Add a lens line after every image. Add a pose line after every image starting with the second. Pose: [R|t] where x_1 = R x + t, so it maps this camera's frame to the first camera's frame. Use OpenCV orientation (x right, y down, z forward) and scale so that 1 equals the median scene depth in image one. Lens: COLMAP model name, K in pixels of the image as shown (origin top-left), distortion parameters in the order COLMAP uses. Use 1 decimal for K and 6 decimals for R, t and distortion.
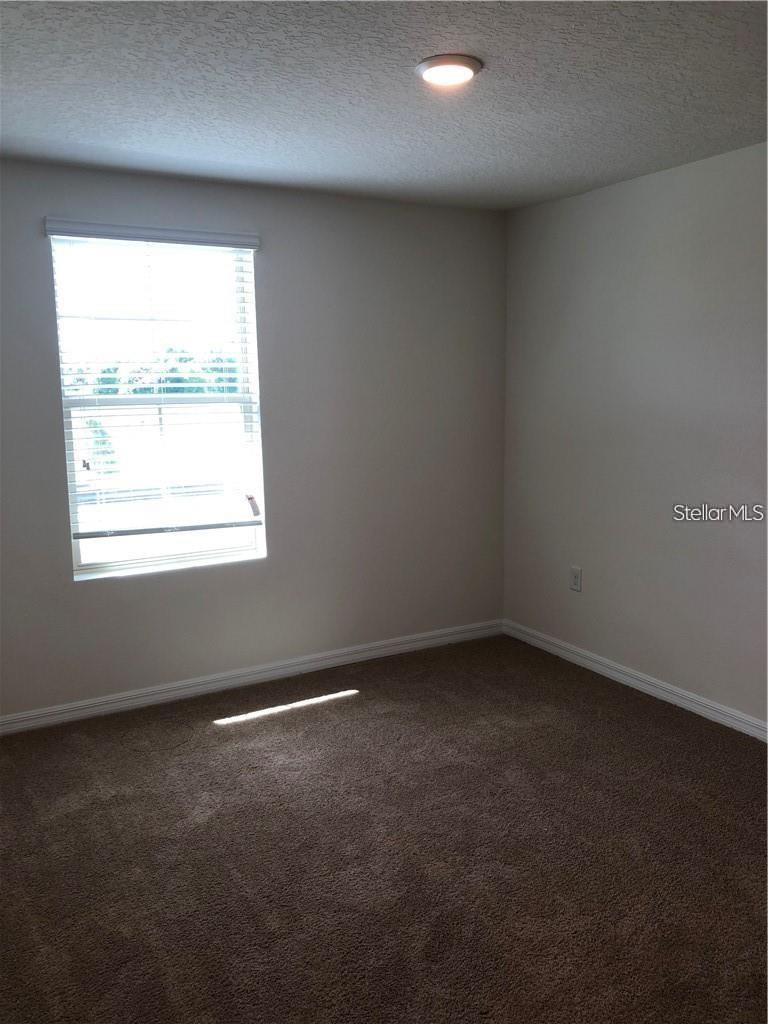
lens RADIAL K [[828.6, 0, 383.0], [0, 828.6, 512.6], [0, 0, 1]] dist [0.027026, 0.000711]
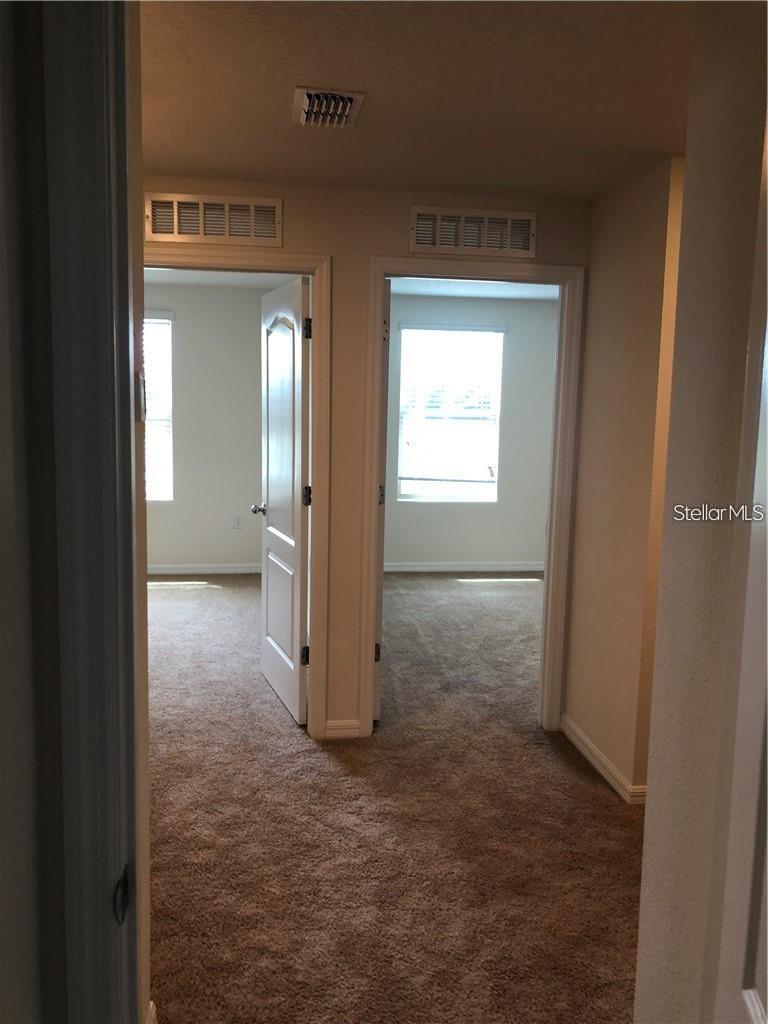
lens RADIAL K [[828.6, 0, 383.7], [0, 828.6, 511.8], [0, 0, 1]] dist [0.027026, 0.000711]
pose [[0.927658, 0.076368, -0.365537, 0.302122], [-0.090481, 0.995664, -0.021607, 0.141994], [0.362302, 0.053118, 0.930546, -0.791697]]
